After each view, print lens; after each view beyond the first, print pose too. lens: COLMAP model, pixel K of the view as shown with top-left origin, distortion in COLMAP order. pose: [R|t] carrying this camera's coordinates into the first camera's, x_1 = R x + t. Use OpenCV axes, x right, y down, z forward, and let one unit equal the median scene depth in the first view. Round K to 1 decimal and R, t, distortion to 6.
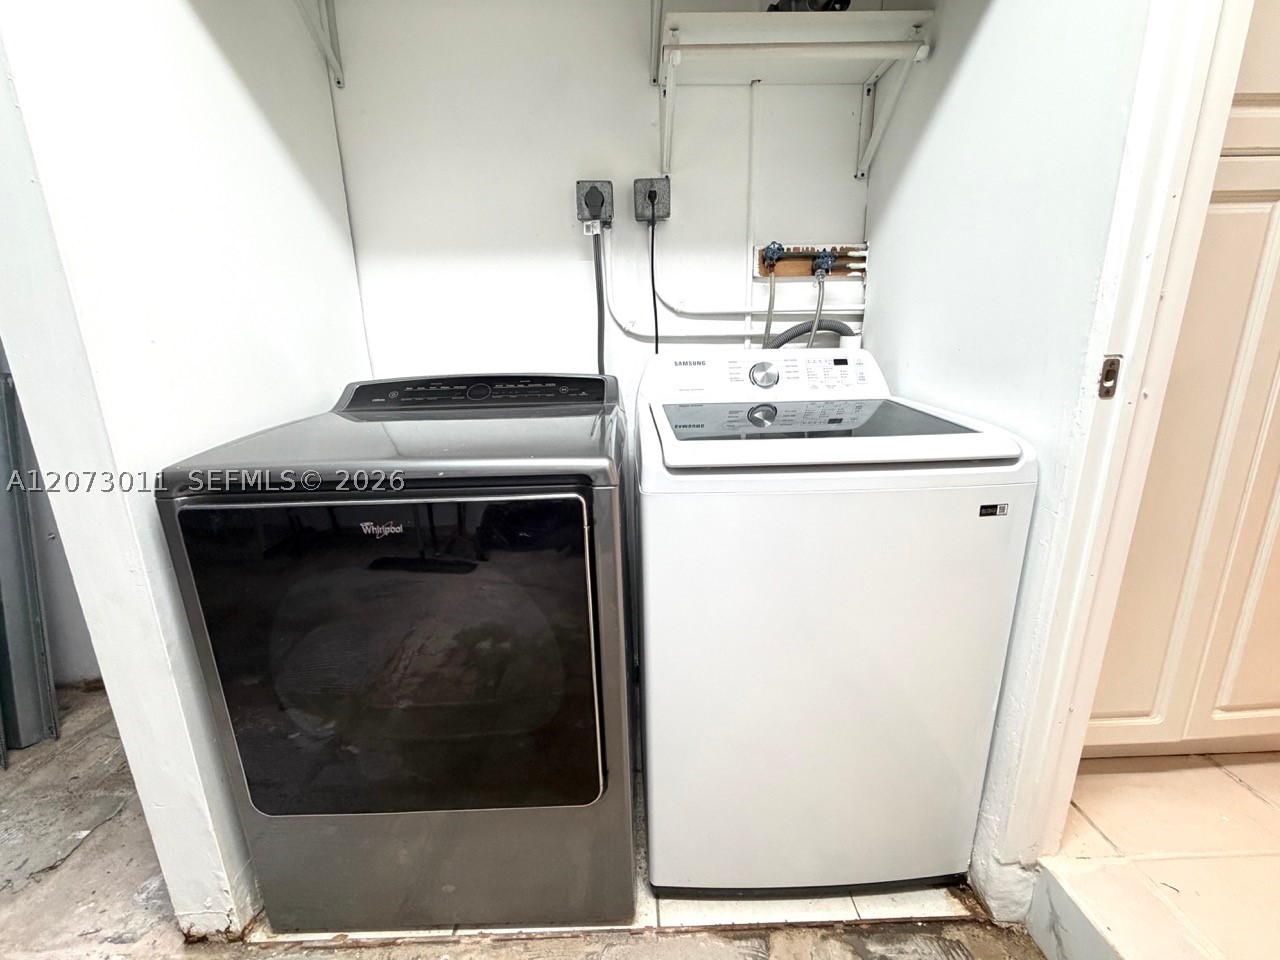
lens RADIAL K [[515.8, 0, 639.8], [0, 515.8, 487.1], [0, 0, 1]] dist [0.000250, -0.000088]
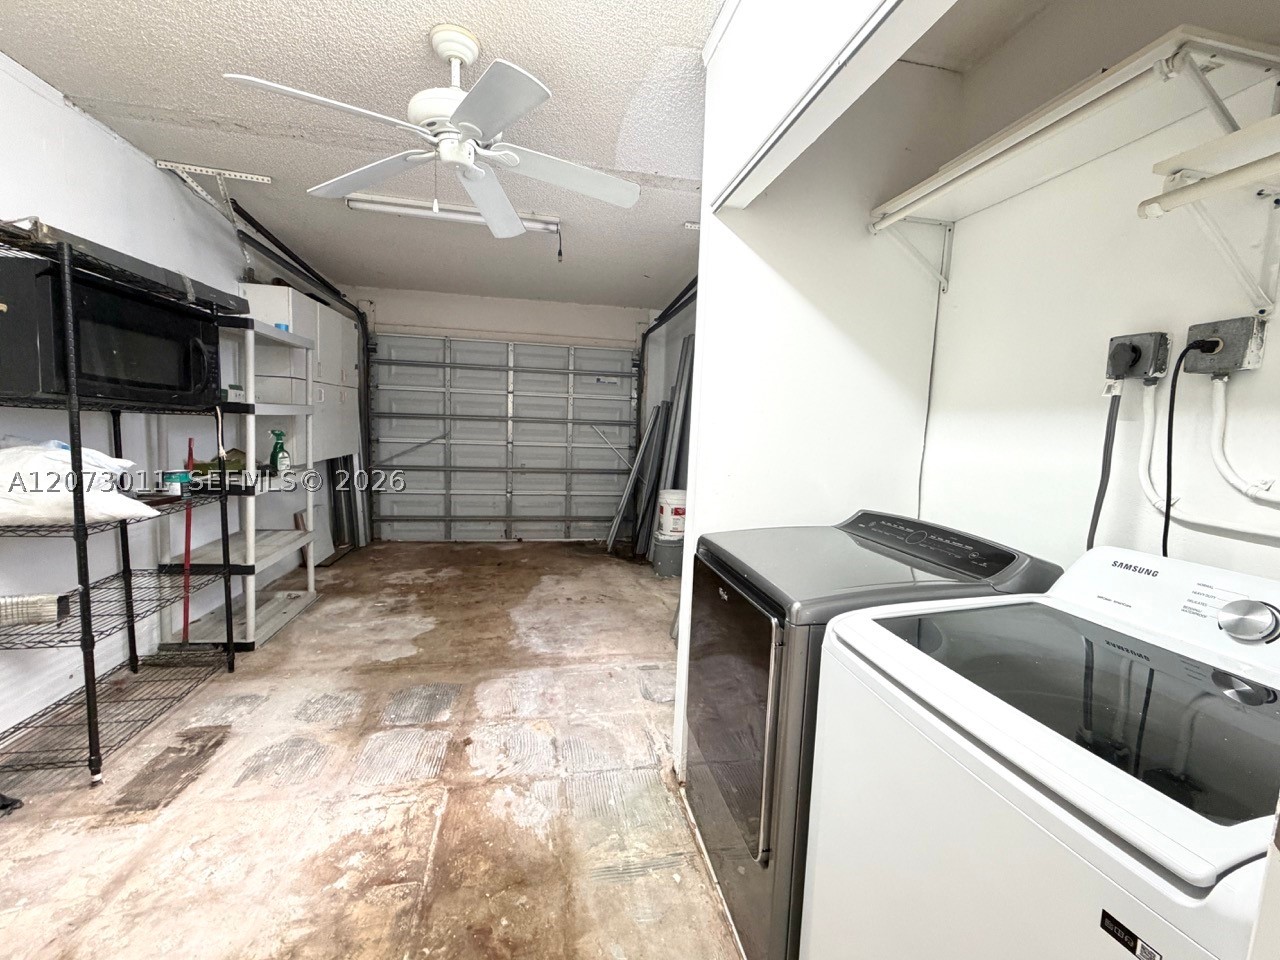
lens RADIAL K [[515.8, 0, 639.8], [0, 515.8, 487.1], [0, 0, 1]] dist [0.000250, -0.000088]
pose [[0.172638, 0.141245, -0.974806, 0.773516], [-0.300938, 0.949907, 0.084341, -0.227325], [0.937887, 0.278796, 0.206496, 0.167353]]
